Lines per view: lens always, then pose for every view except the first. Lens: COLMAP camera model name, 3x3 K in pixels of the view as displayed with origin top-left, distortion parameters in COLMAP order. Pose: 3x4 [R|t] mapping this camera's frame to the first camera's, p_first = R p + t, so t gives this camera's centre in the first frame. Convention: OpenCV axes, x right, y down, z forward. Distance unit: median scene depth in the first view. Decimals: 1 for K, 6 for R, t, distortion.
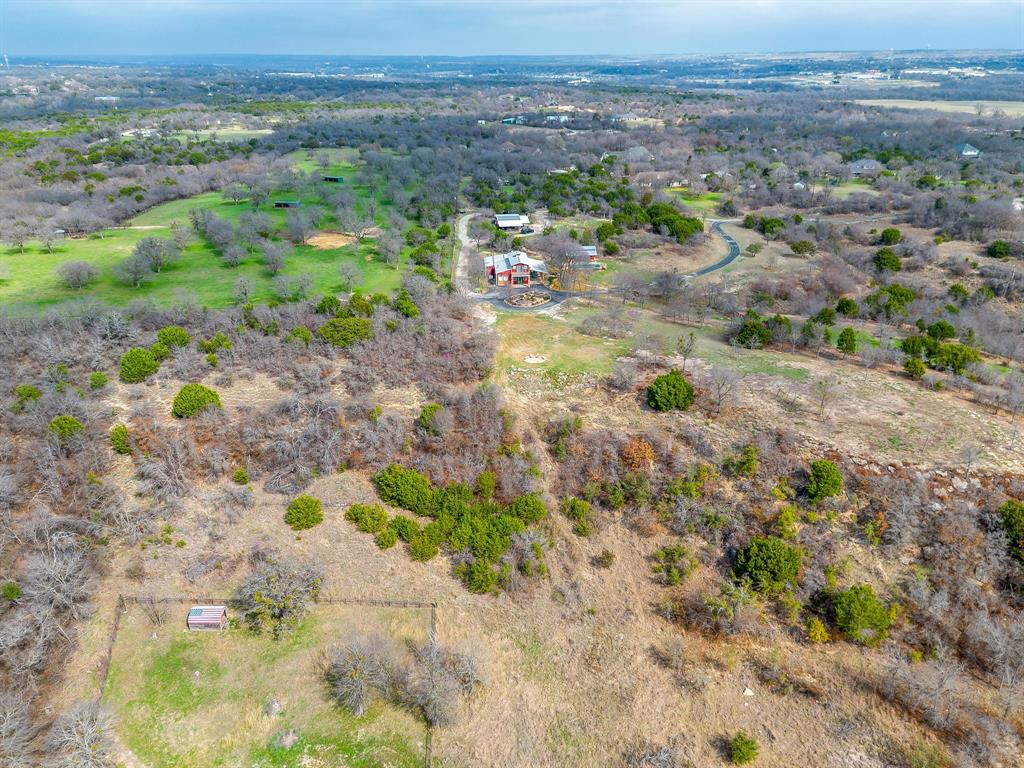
lens RADIAL K [[740.6, 0, 517.2], [0, 740.6, 383.4], [0, 0, 1]] dist [0.080009, -0.052917]
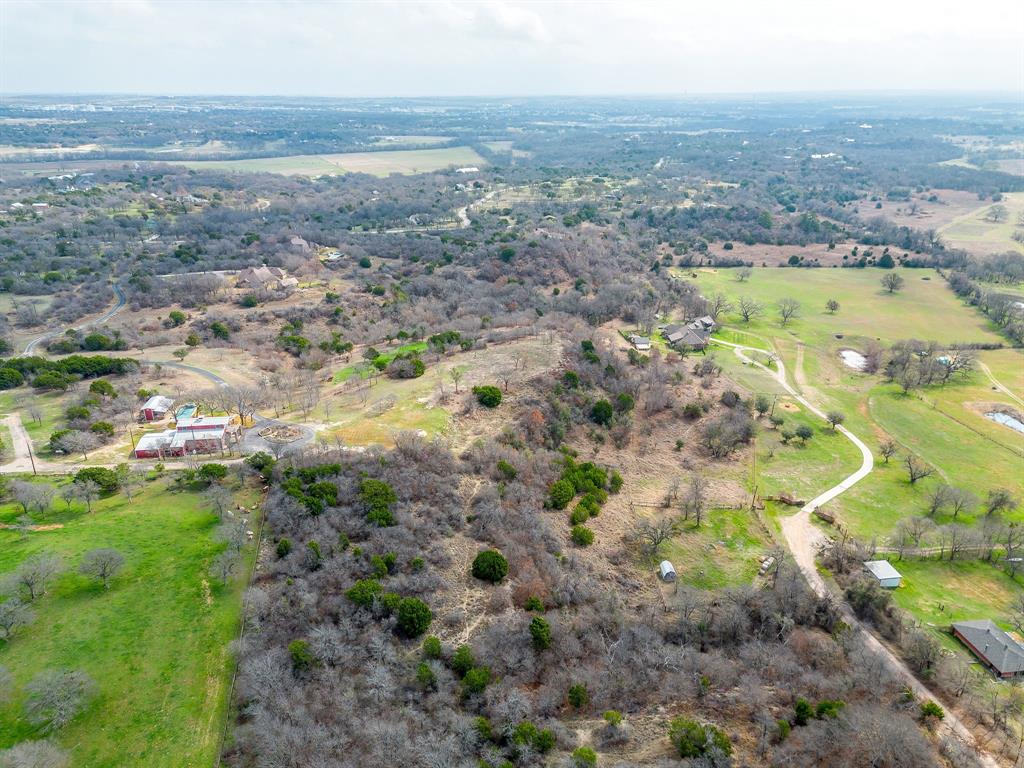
lens RADIAL K [[740.6, 0, 517.2], [0, 740.6, 383.4], [0, 0, 1]] dist [0.080009, -0.052917]
pose [[-0.022742, -0.380531, 0.924489, -1.646394], [0.417153, 0.836768, 0.354686, -0.707527], [-0.908552, 0.393720, 0.139710, 0.849698]]
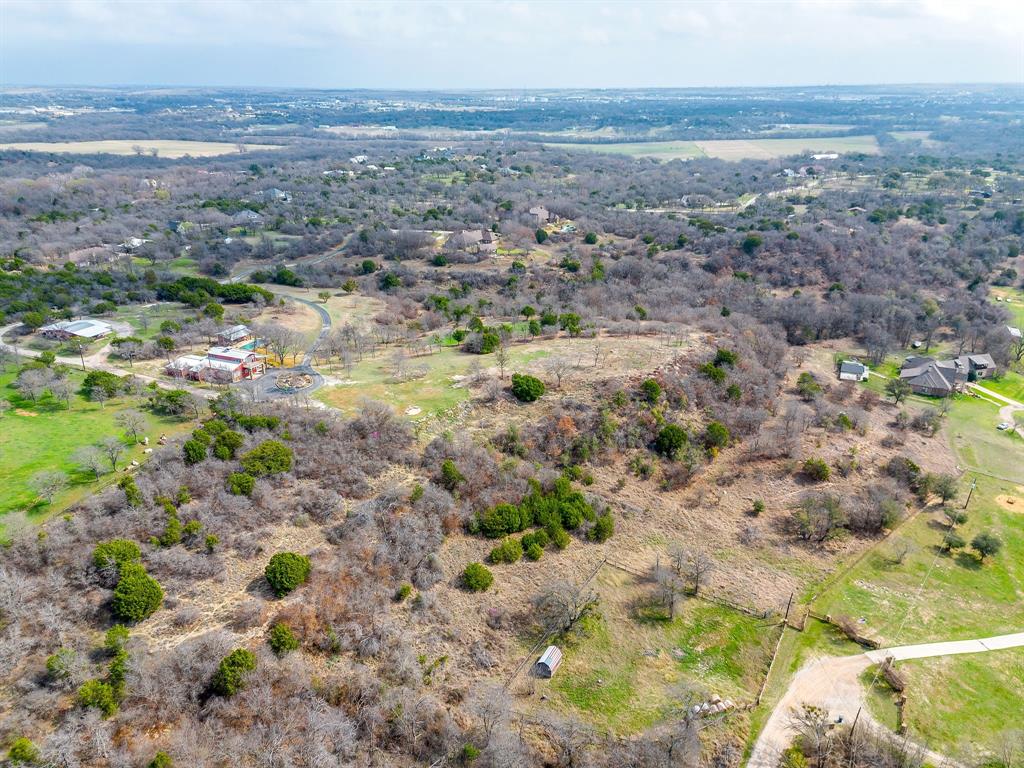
lens RADIAL K [[740.6, 0, 517.2], [0, 740.6, 383.4], [0, 0, 1]] dist [0.080009, -0.052917]
pose [[0.493576, -0.338727, 0.801029, -1.142419], [0.370421, 0.915196, 0.158759, -0.273226], [-0.786874, 0.218358, 0.577190, 0.244415]]
